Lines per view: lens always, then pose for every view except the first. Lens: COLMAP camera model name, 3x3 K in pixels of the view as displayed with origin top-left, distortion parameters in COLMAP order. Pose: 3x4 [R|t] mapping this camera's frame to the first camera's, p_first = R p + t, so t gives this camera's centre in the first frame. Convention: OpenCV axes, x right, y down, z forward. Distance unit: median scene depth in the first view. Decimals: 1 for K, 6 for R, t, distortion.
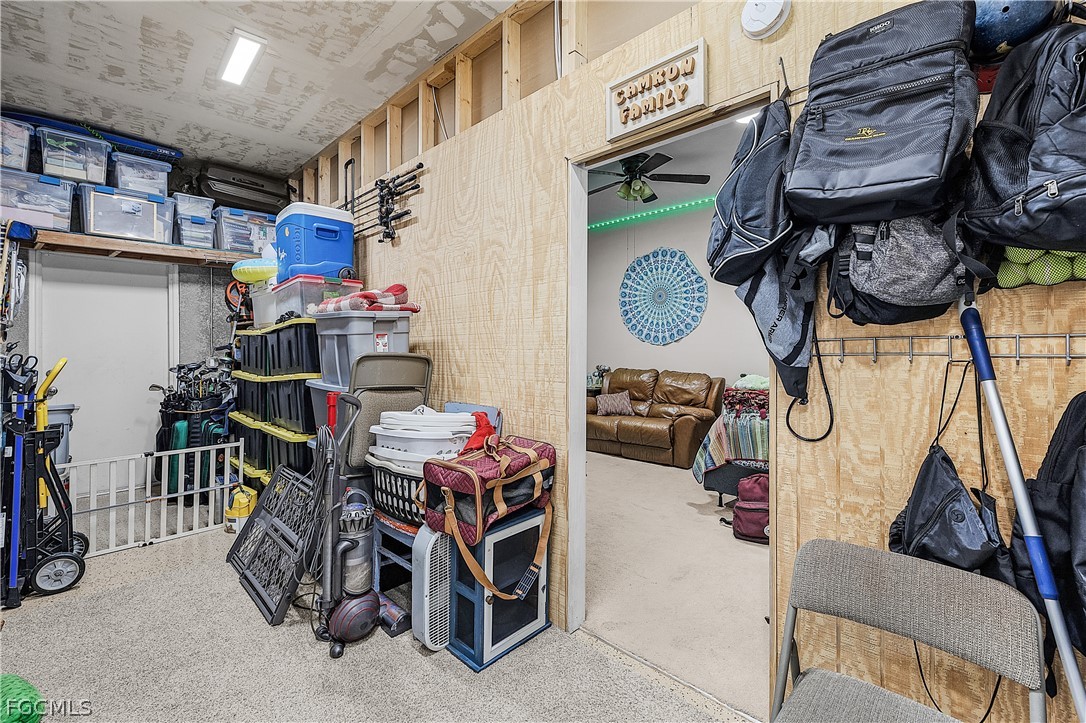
lens RADIAL K [[461.4, 0, 544.5], [0, 461.4, 349.1], [0, 0, 1]] dist [0.000659, 0.000094]
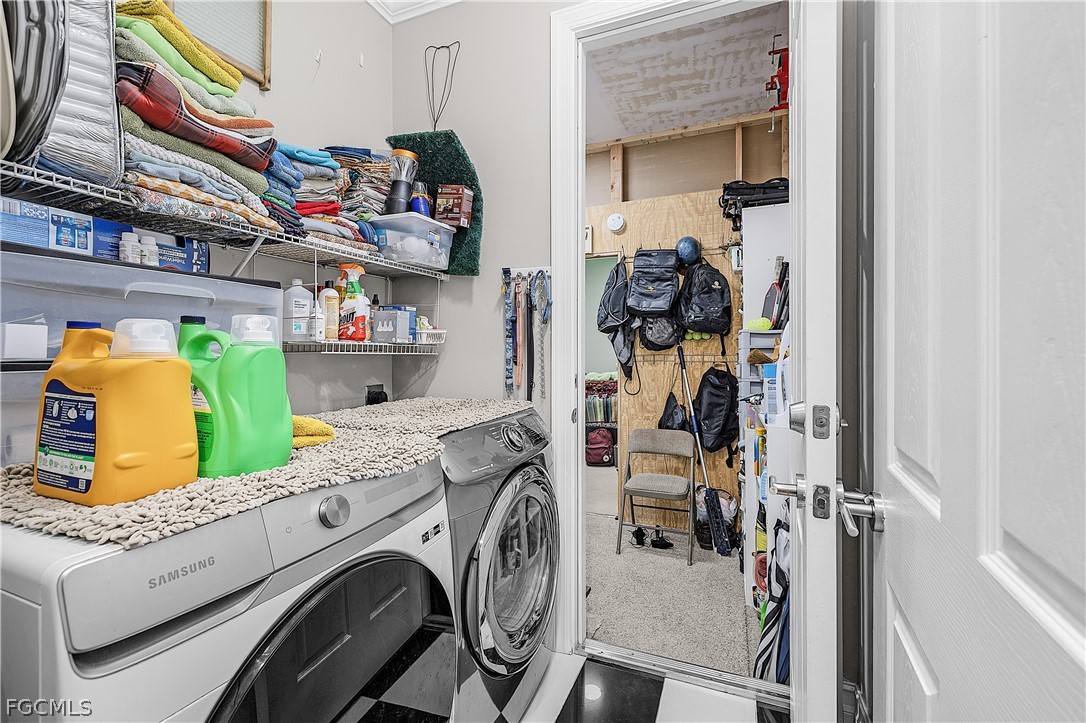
lens RADIAL K [[461.4, 0, 544.5], [0, 461.4, 349.1], [0, 0, 1]] dist [0.000659, 0.000094]
pose [[0.927916, -0.001539, 0.372786, -0.215575], [0.003119, 0.999989, -0.003635, -0.012226], [-0.372776, 0.004536, 0.927910, -0.309415]]
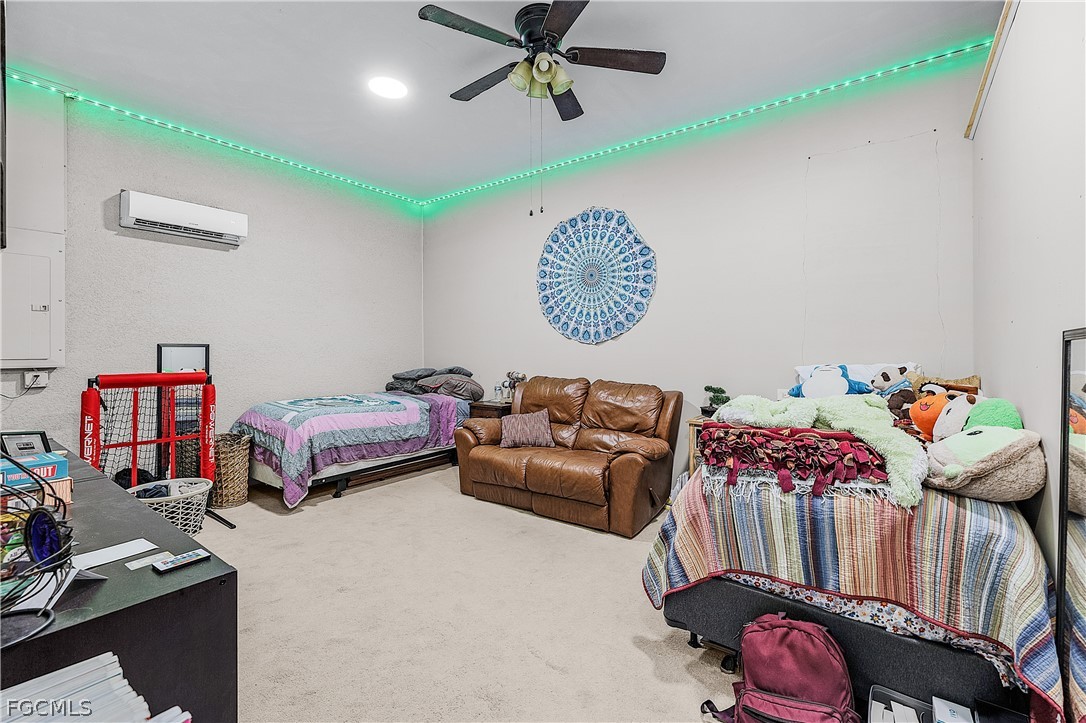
lens RADIAL K [[461.4, 0, 544.5], [0, 461.4, 349.1], [0, 0, 1]] dist [0.000659, 0.000094]
pose [[0.992242, -0.003354, 0.124278, 0.101062], [0.003835, 0.999986, -0.003632, 0.002042], [-0.124264, 0.004081, 0.992241, 0.341112]]
